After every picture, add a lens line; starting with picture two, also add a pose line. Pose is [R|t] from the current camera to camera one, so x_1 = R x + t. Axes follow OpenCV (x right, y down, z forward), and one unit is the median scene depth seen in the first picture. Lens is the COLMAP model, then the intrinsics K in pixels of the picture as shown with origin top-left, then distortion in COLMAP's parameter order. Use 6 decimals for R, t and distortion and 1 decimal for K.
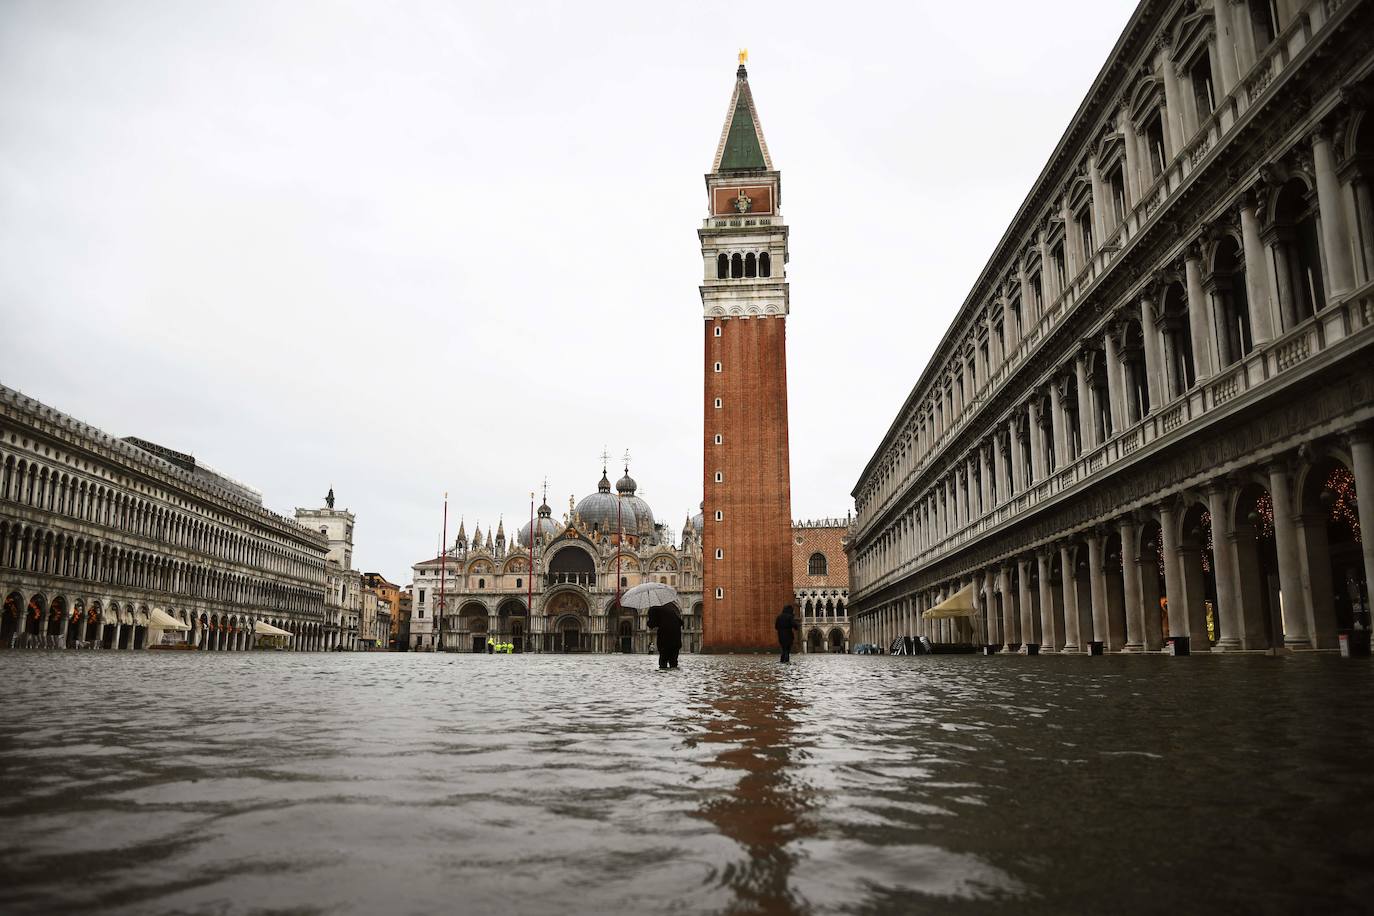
lens RADIAL K [[972.6, 0, 685.8], [0, 972.6, 472.2], [0, 0, 1]] dist [-0.139591, 0.131905]
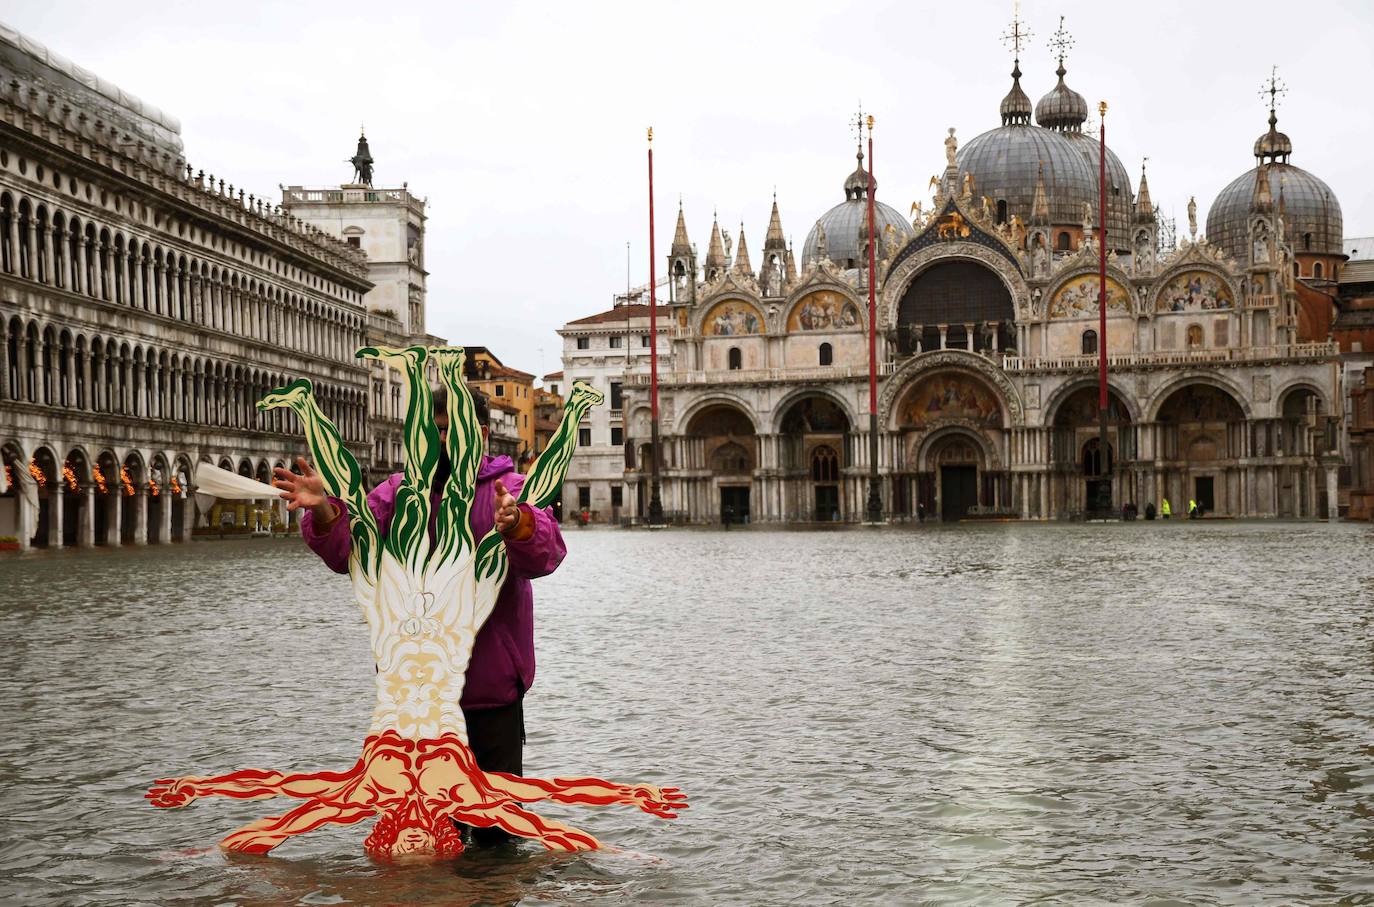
lens RADIAL K [[1975.9, 0, 705.9], [0, 1975.9, 495.3], [0, 0, 1]] dist [0.187592, 0.081012]
pose [[0.981758, -0.014189, -0.189604, -0.083163], [0.047566, 0.983831, 0.172667, 0.033757], [0.184088, -0.178536, 0.966559, 0.215755]]
